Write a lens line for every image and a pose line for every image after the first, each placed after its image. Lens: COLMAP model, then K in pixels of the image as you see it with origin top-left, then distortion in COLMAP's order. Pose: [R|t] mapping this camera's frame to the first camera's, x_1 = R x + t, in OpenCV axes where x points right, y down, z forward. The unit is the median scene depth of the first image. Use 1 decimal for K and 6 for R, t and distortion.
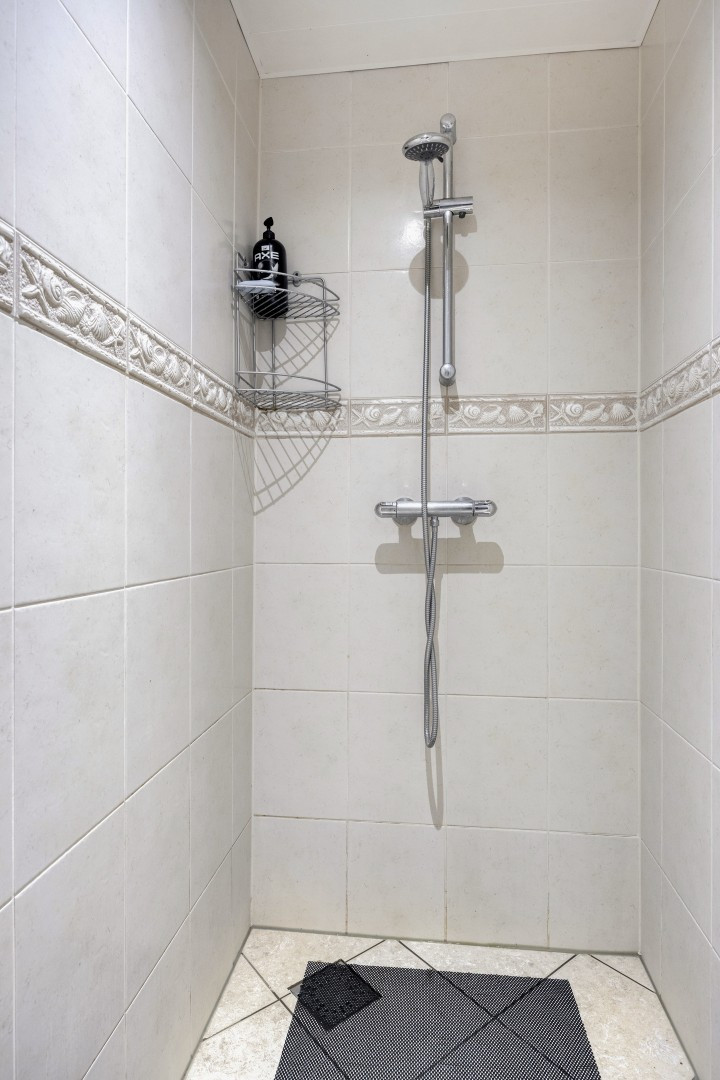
lens RADIAL K [[610.9, 0, 358.4], [0, 610.9, 538.3], [0, 0, 1]] dist [-0.001337, -0.001031]
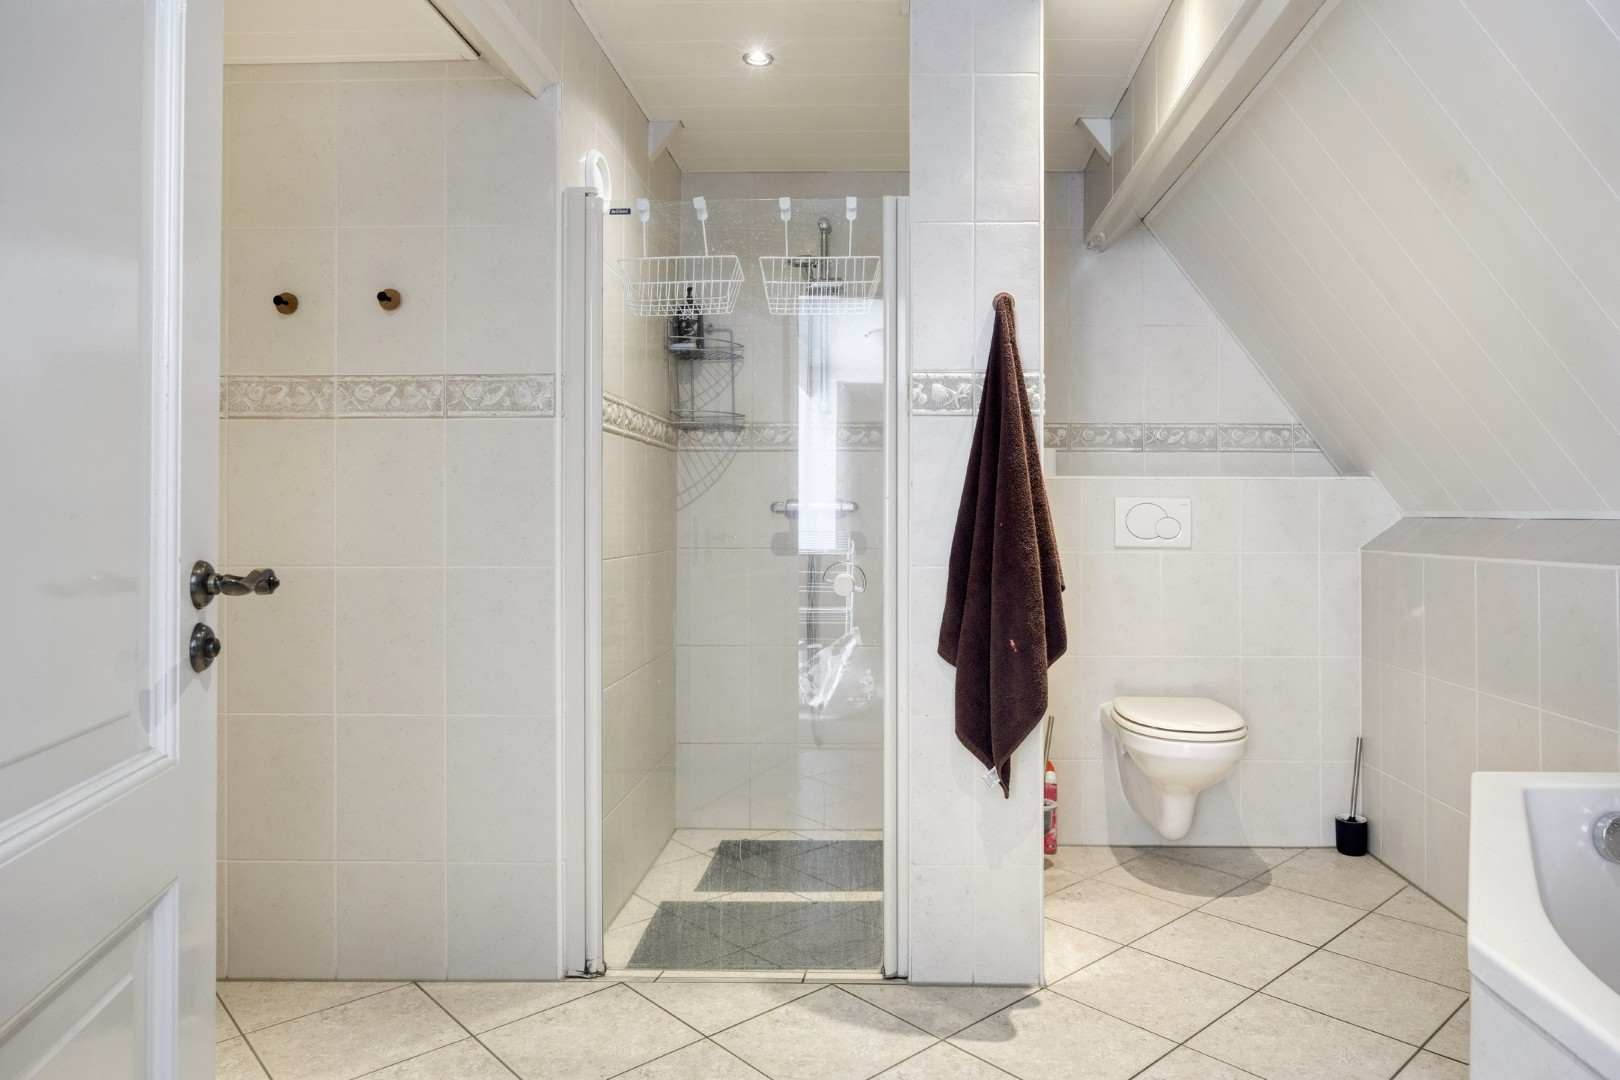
lens RADIAL K [[944.6, 0, 826.7], [0, 944.6, 538.6], [0, 0, 1]] dist [-0.004326, -0.002040]
pose [[0.998505, -0.002313, 0.054604, 0.034910], [0.001997, 0.999981, 0.005844, 0.008512], [-0.054617, -0.005726, 0.998491, -1.021419]]
